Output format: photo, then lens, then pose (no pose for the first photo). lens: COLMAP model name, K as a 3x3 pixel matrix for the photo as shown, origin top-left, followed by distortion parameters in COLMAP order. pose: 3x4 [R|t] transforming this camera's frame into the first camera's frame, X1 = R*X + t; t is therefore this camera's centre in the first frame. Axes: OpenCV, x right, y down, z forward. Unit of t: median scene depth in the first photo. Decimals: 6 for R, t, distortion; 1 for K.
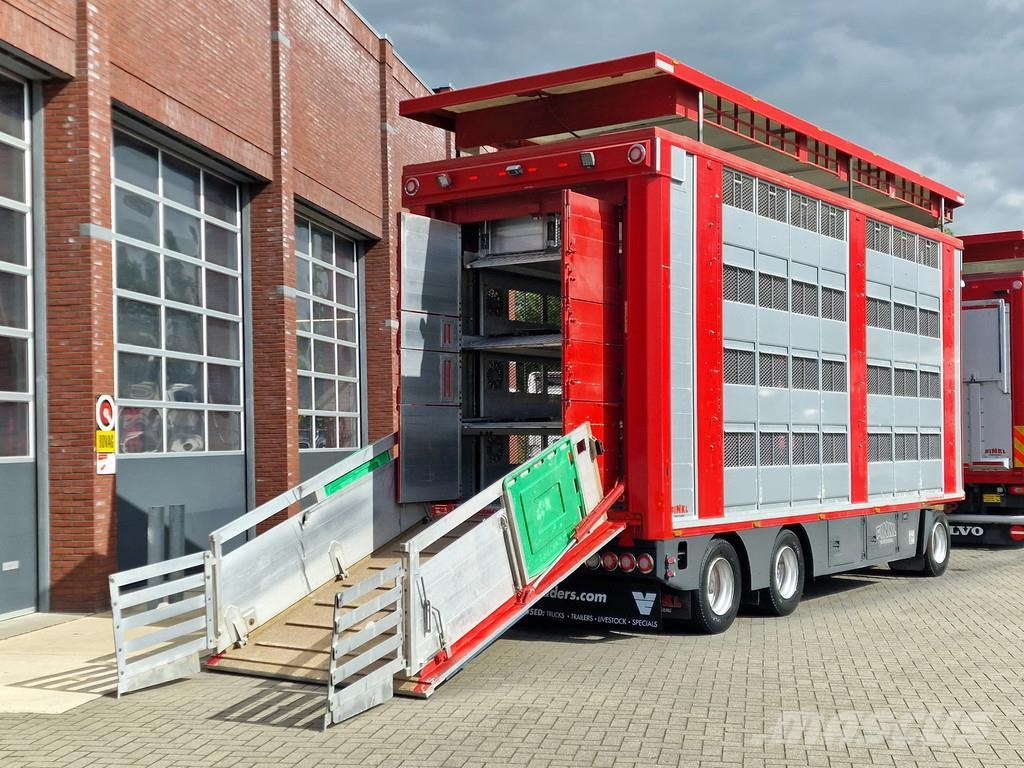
lens RADIAL K [[1326.5, 0, 512.0], [0, 1326.5, 384.0], [0, 0, 1]] dist [0.118790, -0.034461]
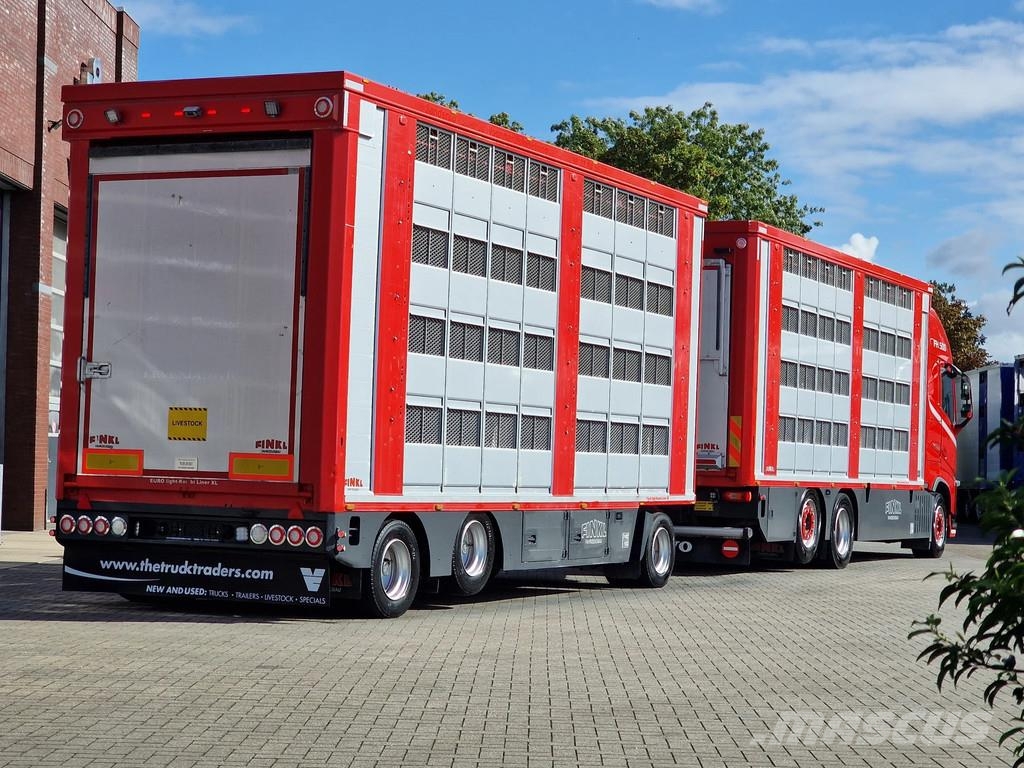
lens RADIAL K [[2111.7, 0, 512.0], [0, 2111.7, 384.0], [0, 0, 1]] dist [-0.390935, 5.530305]
pose [[0.985115, 0.039567, 0.167279, -0.014959], [-0.040462, 0.999179, 0.001940, 0.015095], [-0.167065, -0.008679, 0.985908, -0.449928]]
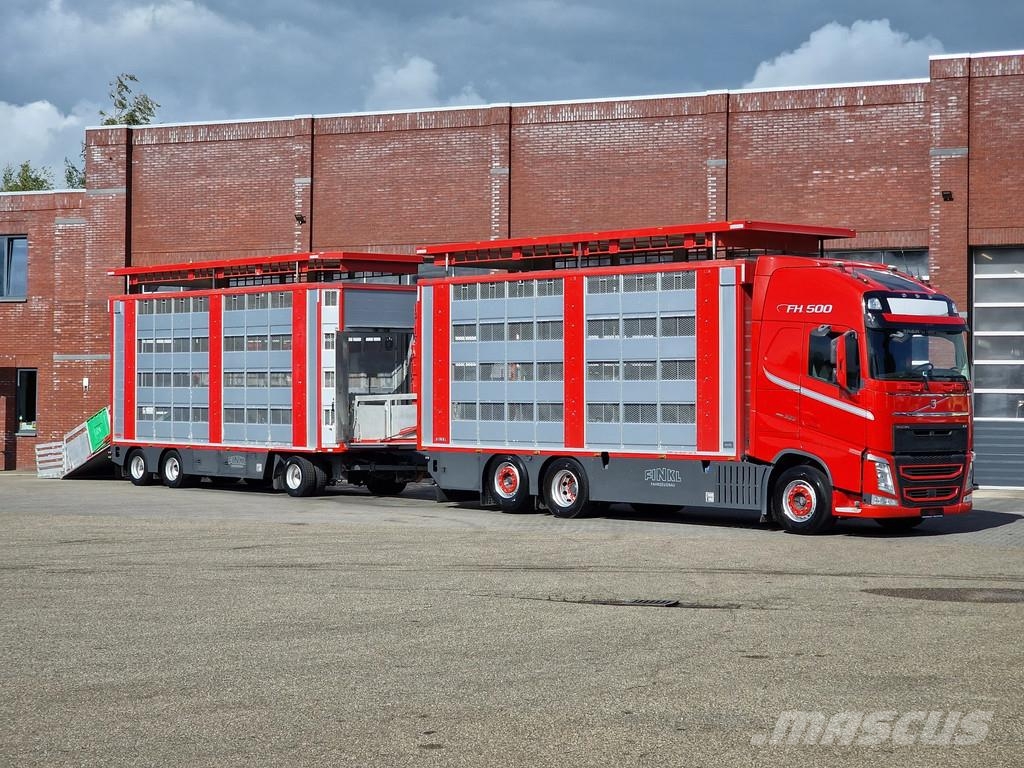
lens RADIAL K [[2111.7, 0, 512.0], [0, 2111.7, 384.0], [0, 0, 1]] dist [-0.390935, 5.530305]
pose [[-0.209441, -0.021672, -0.977581, 3.726871], [0.016256, 0.999539, -0.025641, 0.102866], [0.977686, -0.021262, -0.208992, 2.424101]]
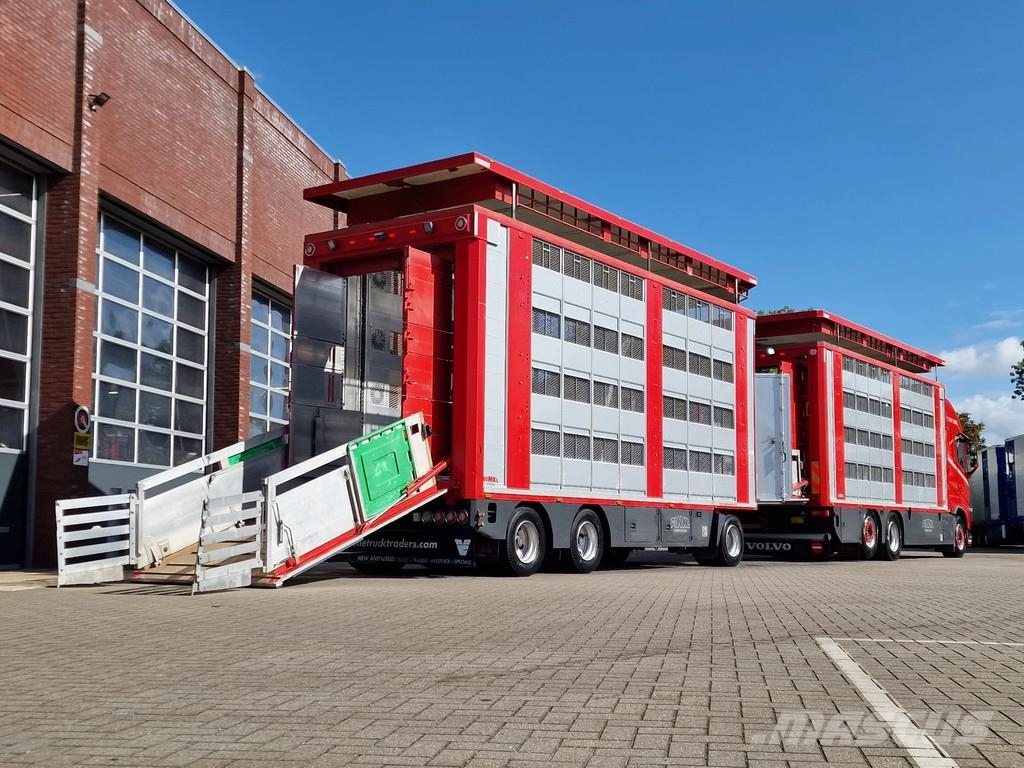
lens RADIAL K [[1150.2, 0, 512.0], [0, 1150.2, 384.0], [0, 0, 1]] dist [0.147301, -0.371298]
pose [[0.999882, 0.012522, 0.008941, 0.123935], [-0.011716, 0.996300, -0.085143, 0.088368], [-0.009974, 0.085028, 0.996329, -0.175525]]
